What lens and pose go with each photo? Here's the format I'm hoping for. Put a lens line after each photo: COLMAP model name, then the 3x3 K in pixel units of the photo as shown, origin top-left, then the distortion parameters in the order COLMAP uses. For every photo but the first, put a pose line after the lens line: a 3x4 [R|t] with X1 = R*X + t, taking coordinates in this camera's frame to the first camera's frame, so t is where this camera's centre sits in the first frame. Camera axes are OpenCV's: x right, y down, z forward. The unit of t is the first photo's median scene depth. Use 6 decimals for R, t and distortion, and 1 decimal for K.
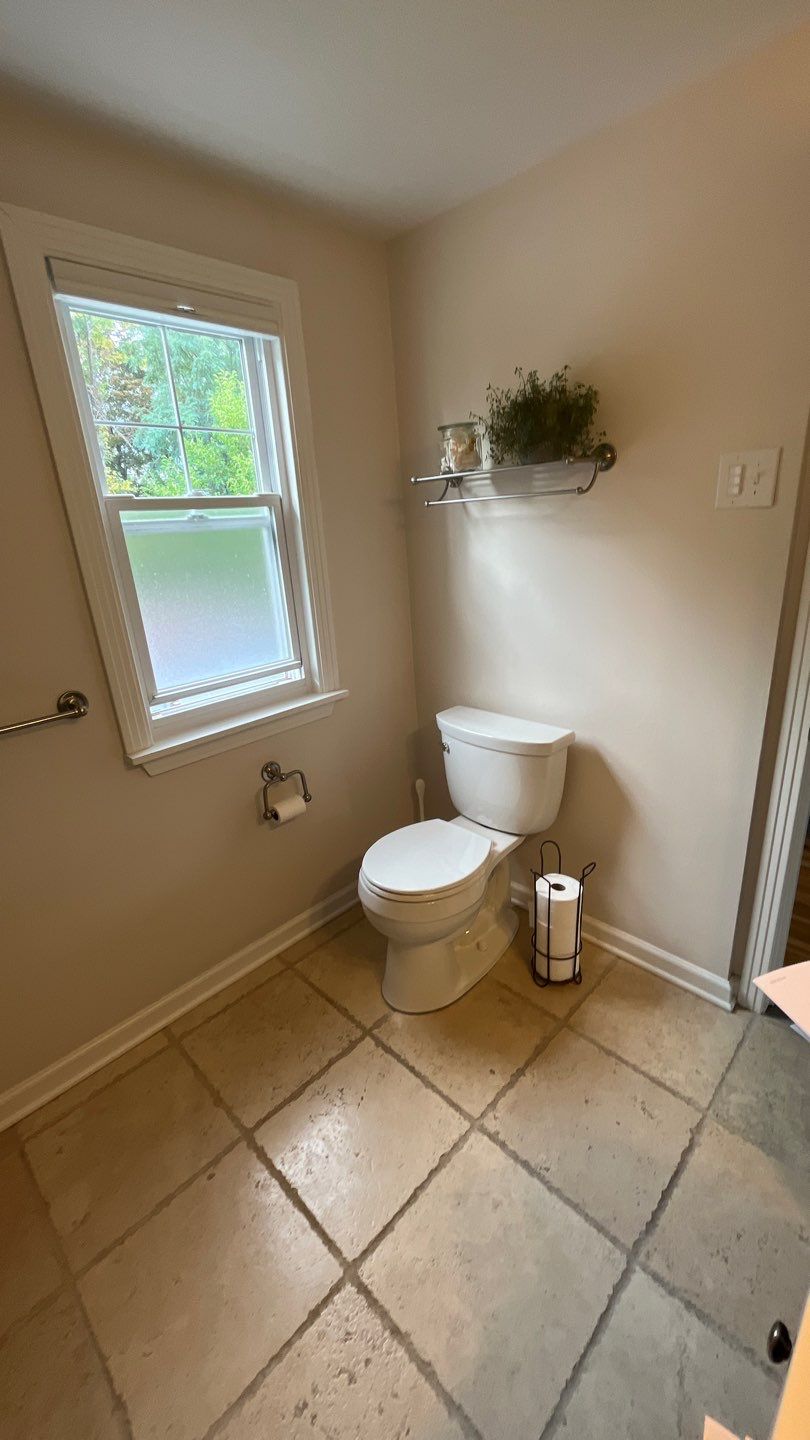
lens RADIAL K [[580.5, 0, 407.9], [0, 580.5, 718.3], [0, 0, 1]] dist [-0.001655, -0.000034]
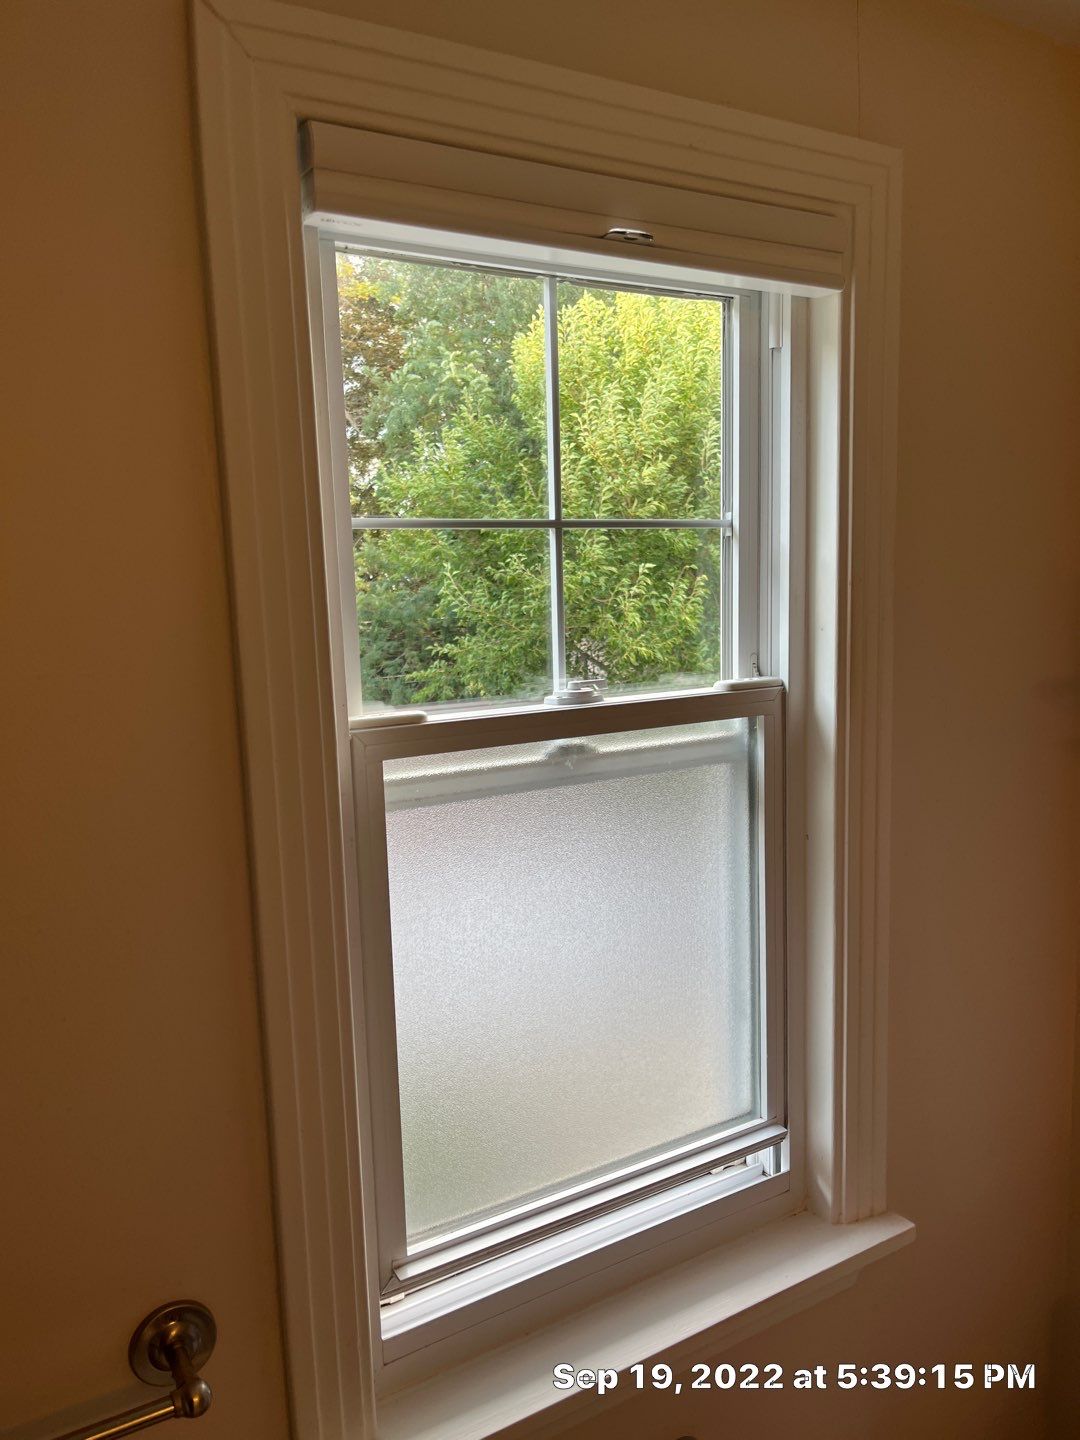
lens RADIAL K [[1089.3, 0, 540.0], [0, 1089.3, 720.0], [0, 0, 1]] dist [-0.000431, 0.001511]
pose [[0.970520, 0.069156, -0.230886, -0.226351], [-0.107439, 0.981643, -0.157587, -0.258072], [0.215750, 0.177748, 0.960134, 0.340849]]
